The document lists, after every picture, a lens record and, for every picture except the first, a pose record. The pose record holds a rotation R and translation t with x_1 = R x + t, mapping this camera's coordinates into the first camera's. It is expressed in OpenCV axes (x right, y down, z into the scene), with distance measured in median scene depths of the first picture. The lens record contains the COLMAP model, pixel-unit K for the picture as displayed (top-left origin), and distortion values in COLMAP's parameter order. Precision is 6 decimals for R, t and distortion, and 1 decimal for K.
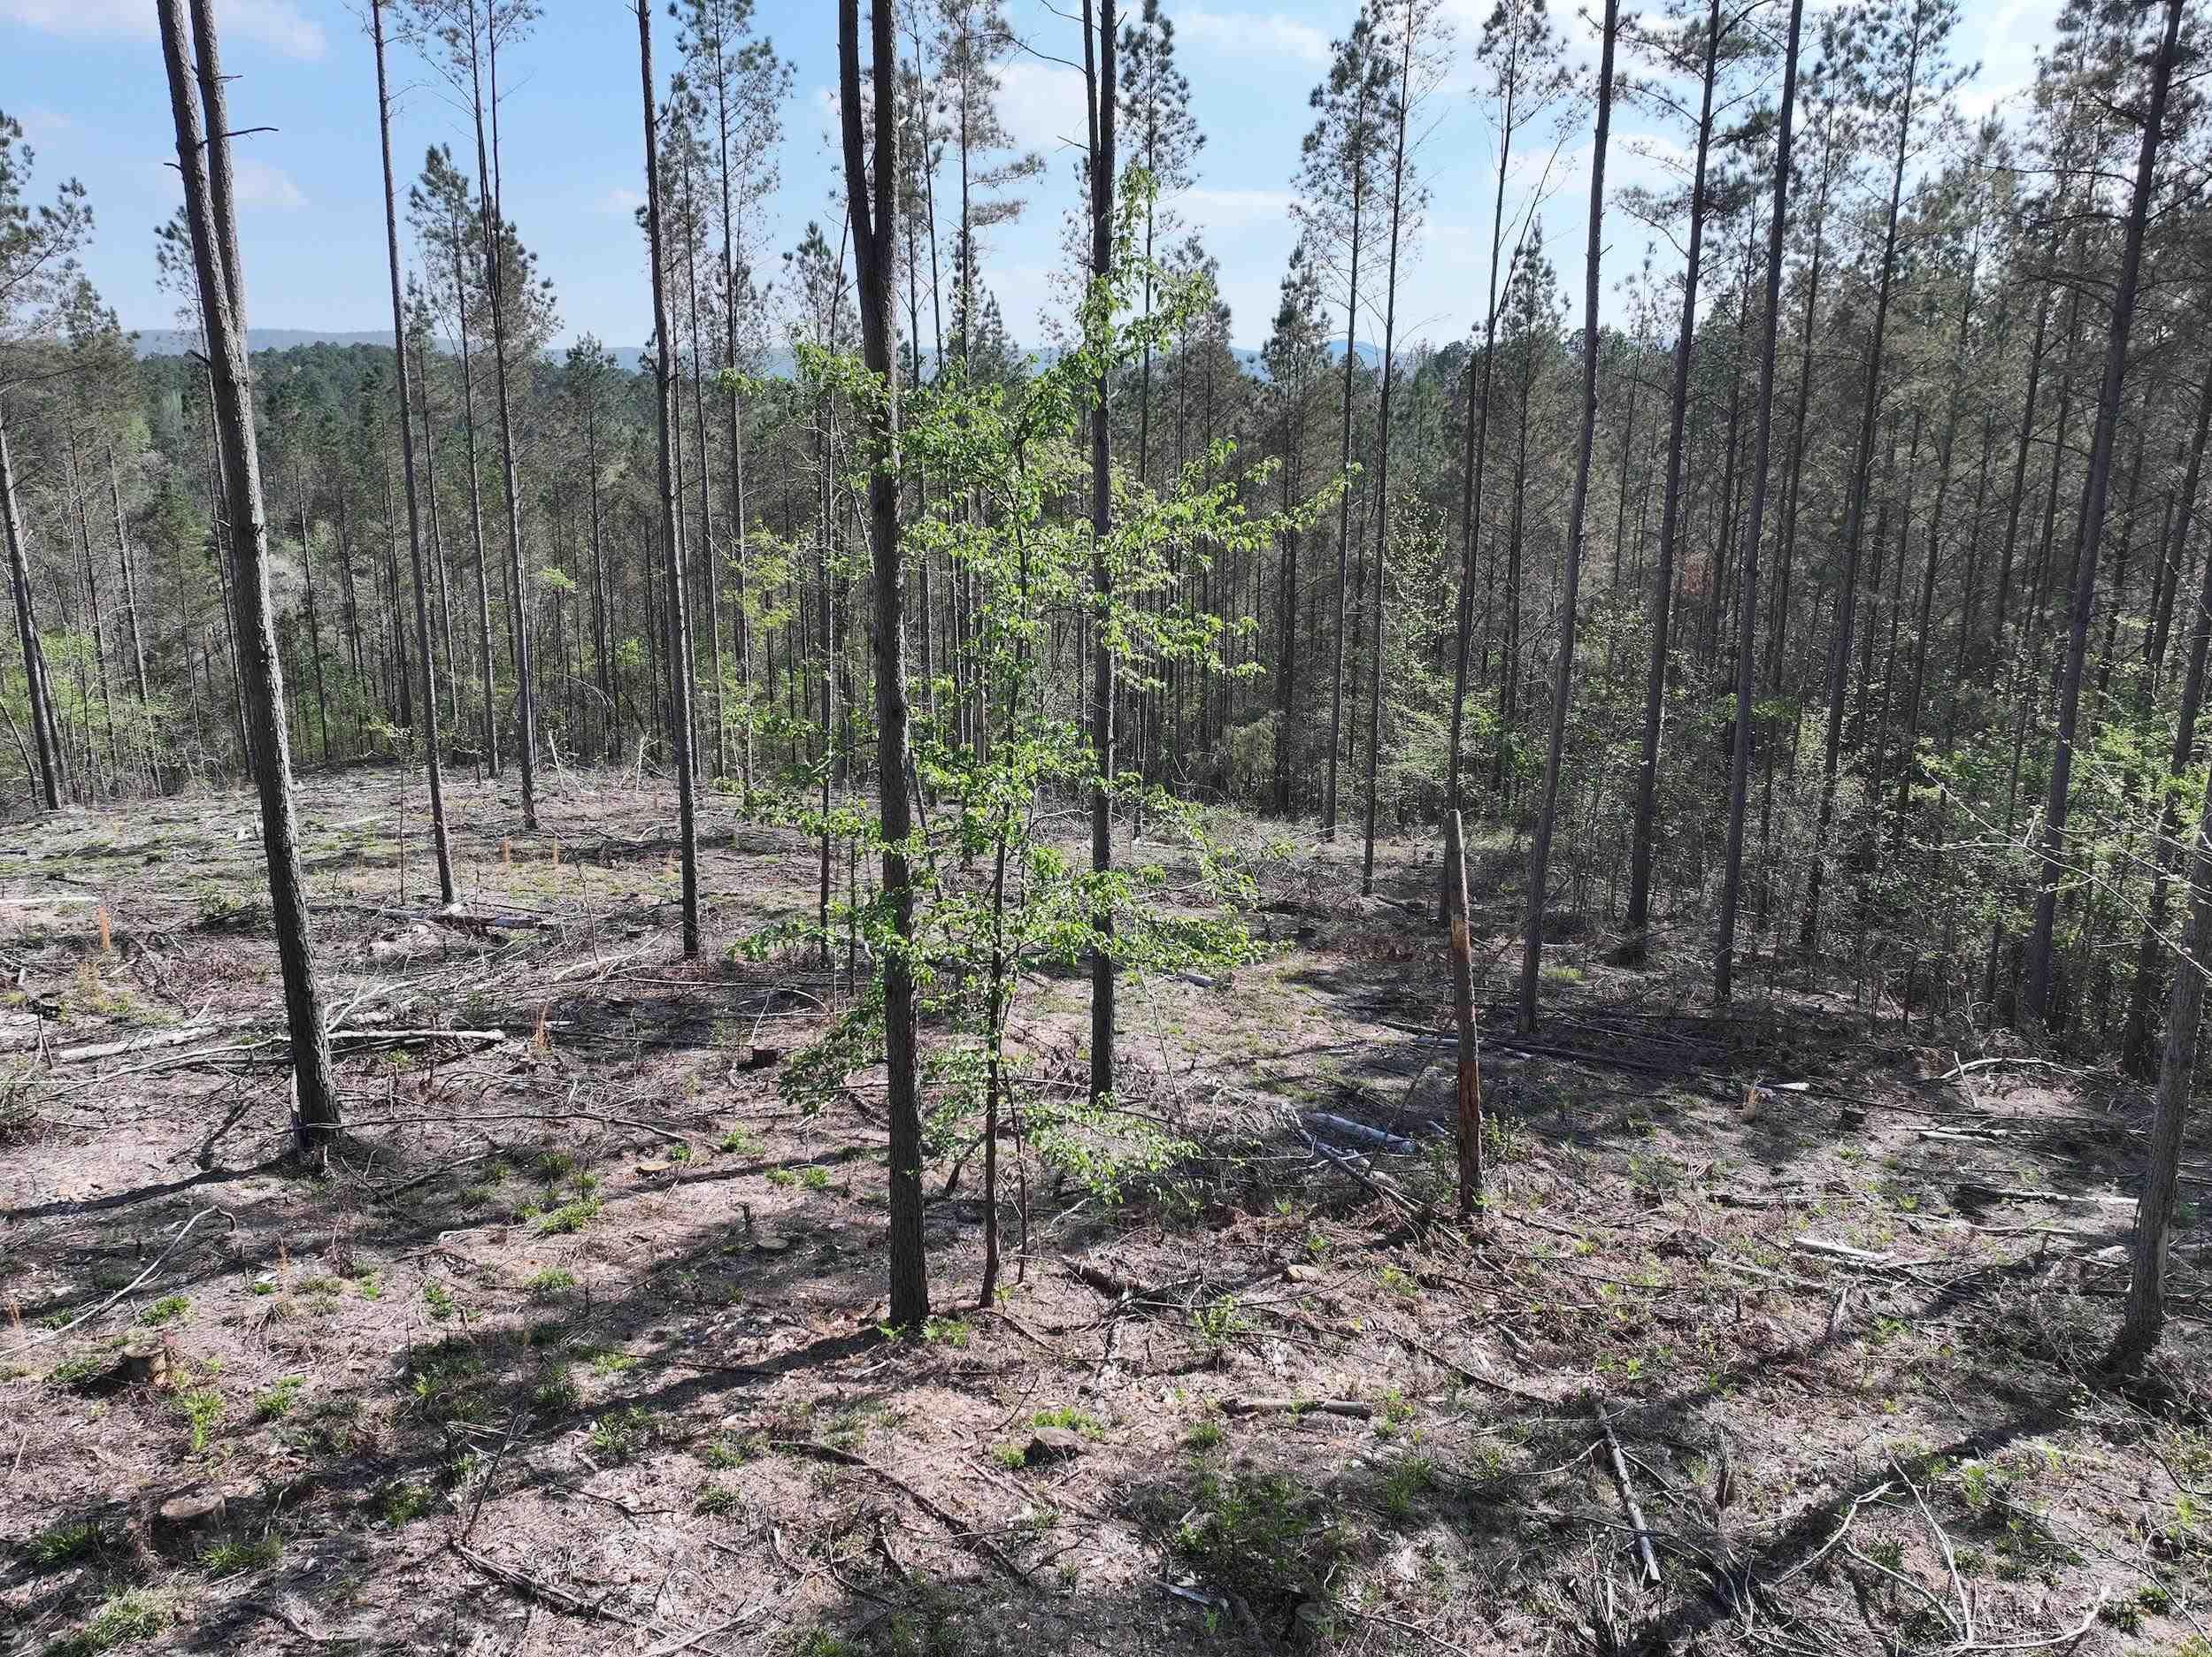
lens RADIAL K [[1746.0, 0, 1121.0], [0, 1746.0, 833.4], [0, 0, 1]] dist [-0.003516, 0.026167]
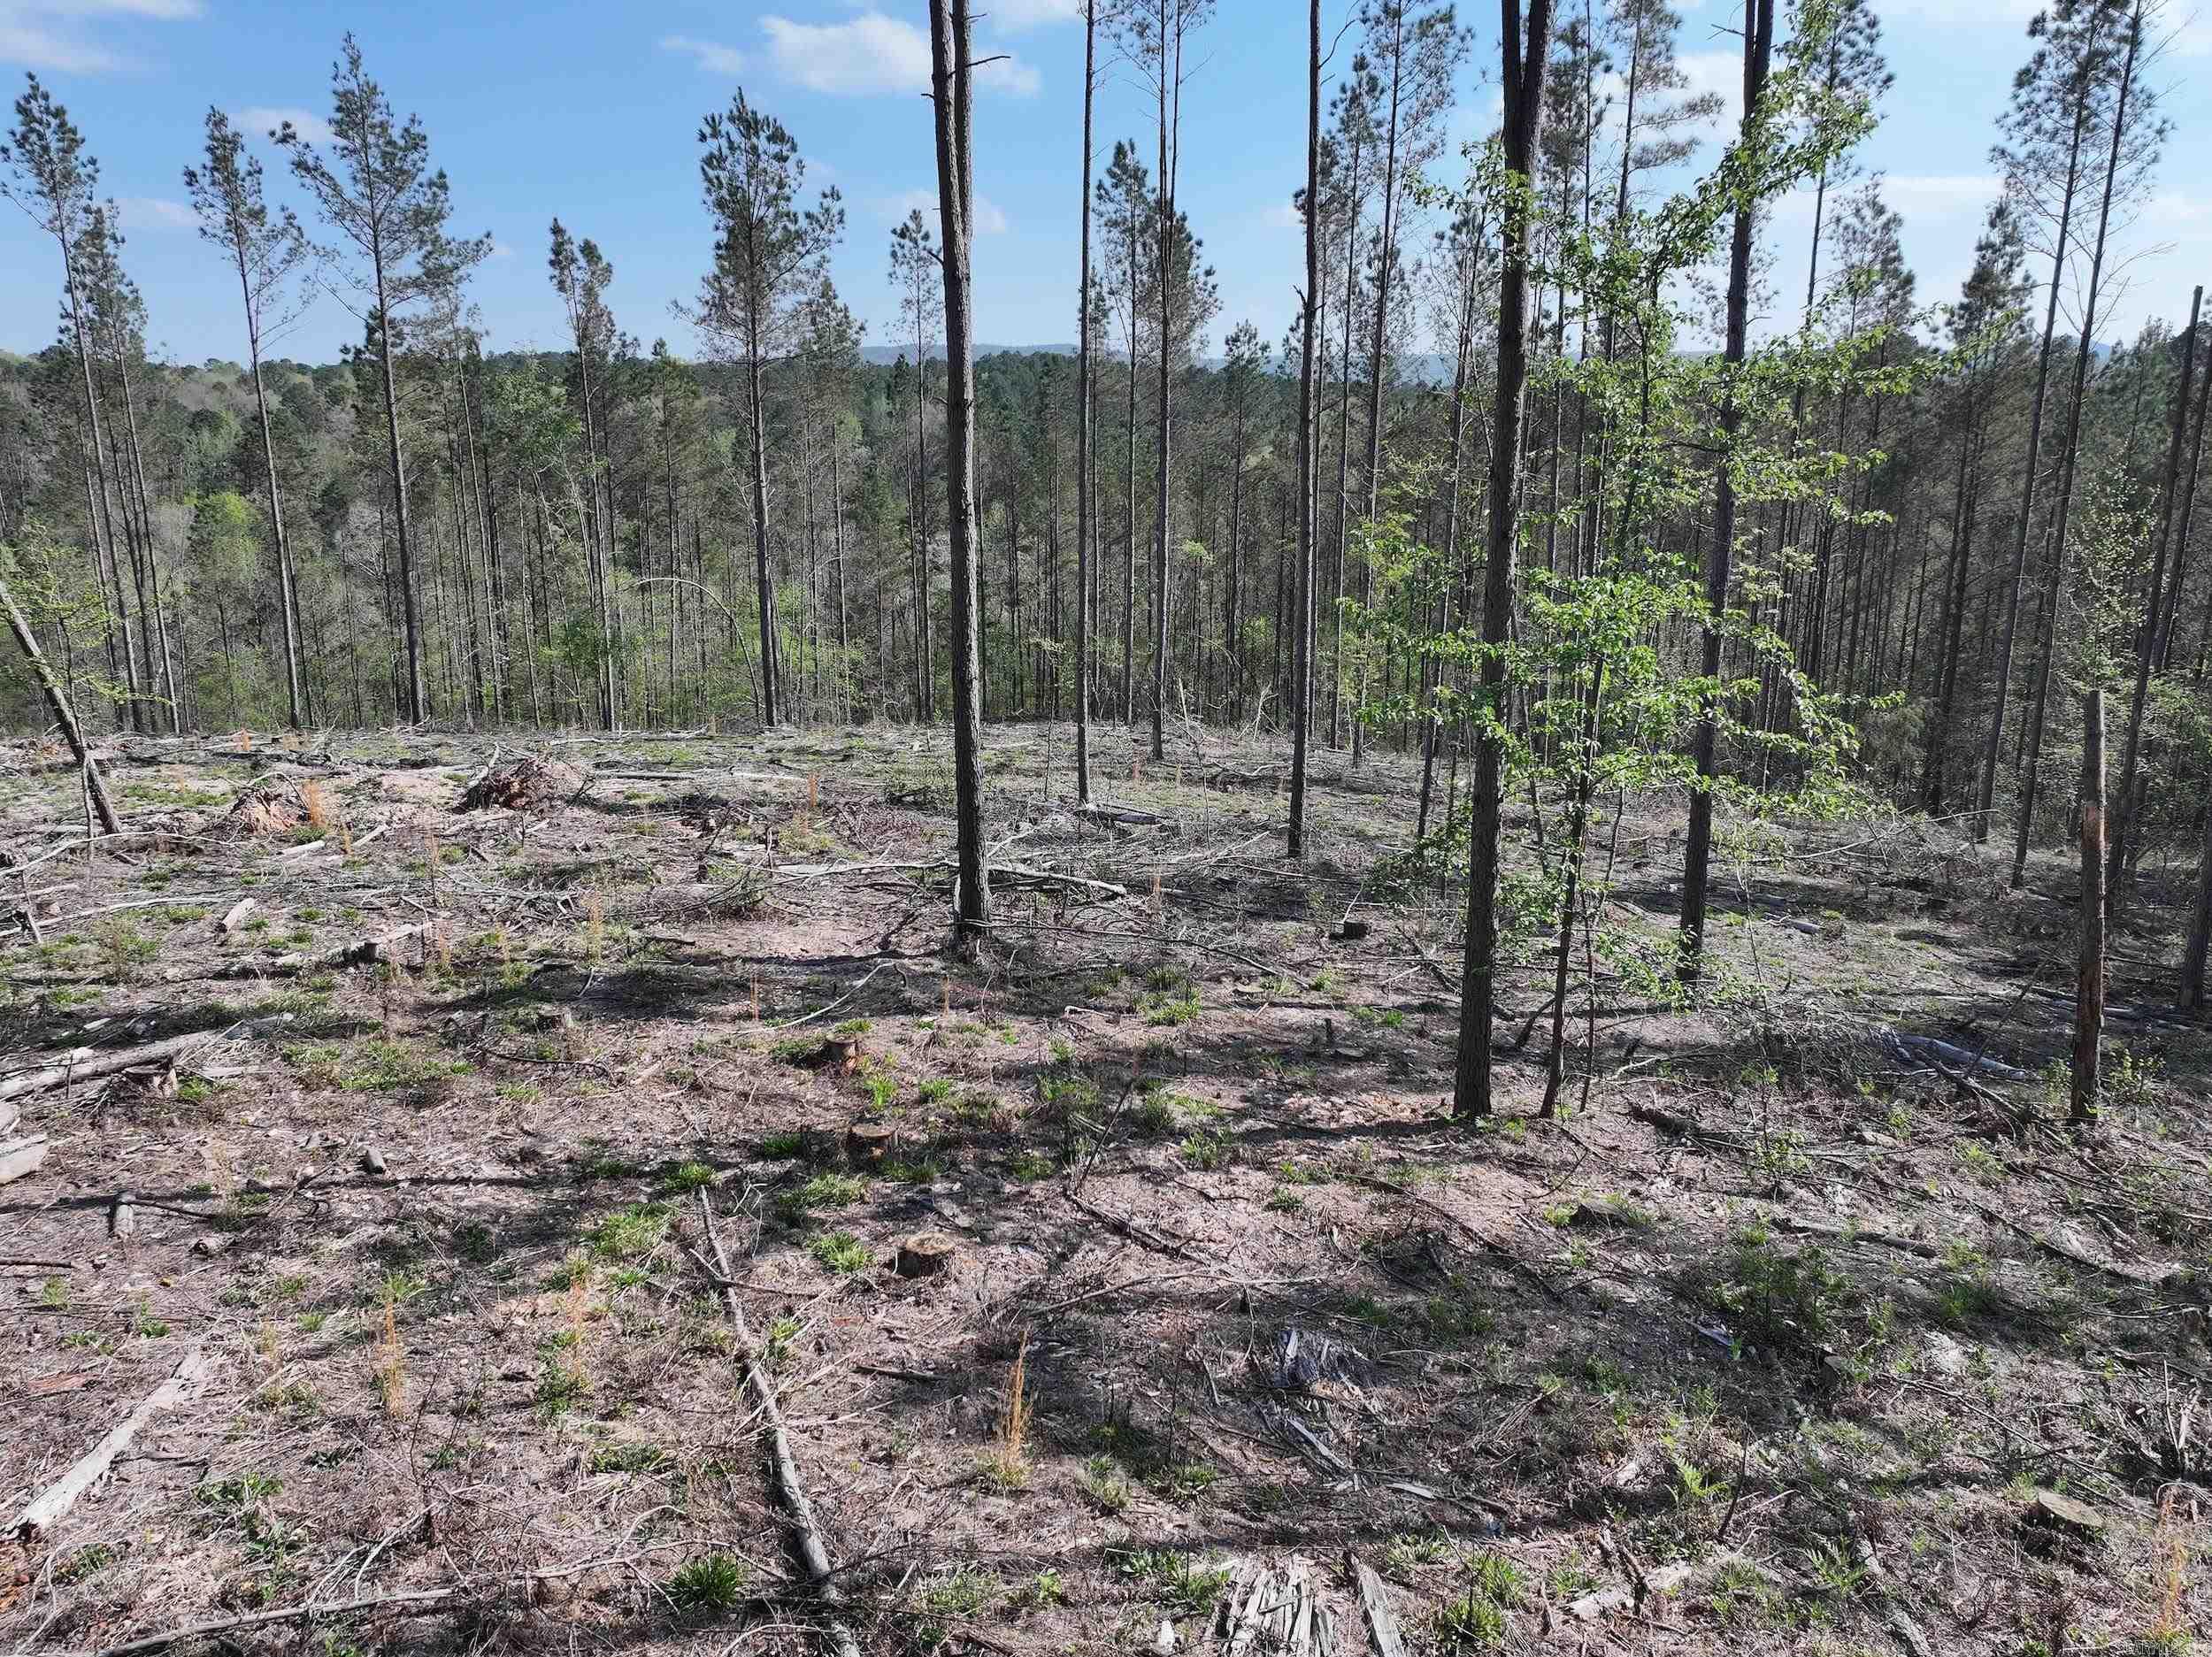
lens RADIAL K [[1746.0, 0, 1121.0], [0, 1746.0, 833.4], [0, 0, 1]] dist [-0.003516, 0.026167]
pose [[0.938587, 0.078762, -0.335934, 0.017323], [-0.077970, 0.996829, 0.015868, 0.081194], [0.336118, 0.011299, 0.941752, -0.059524]]
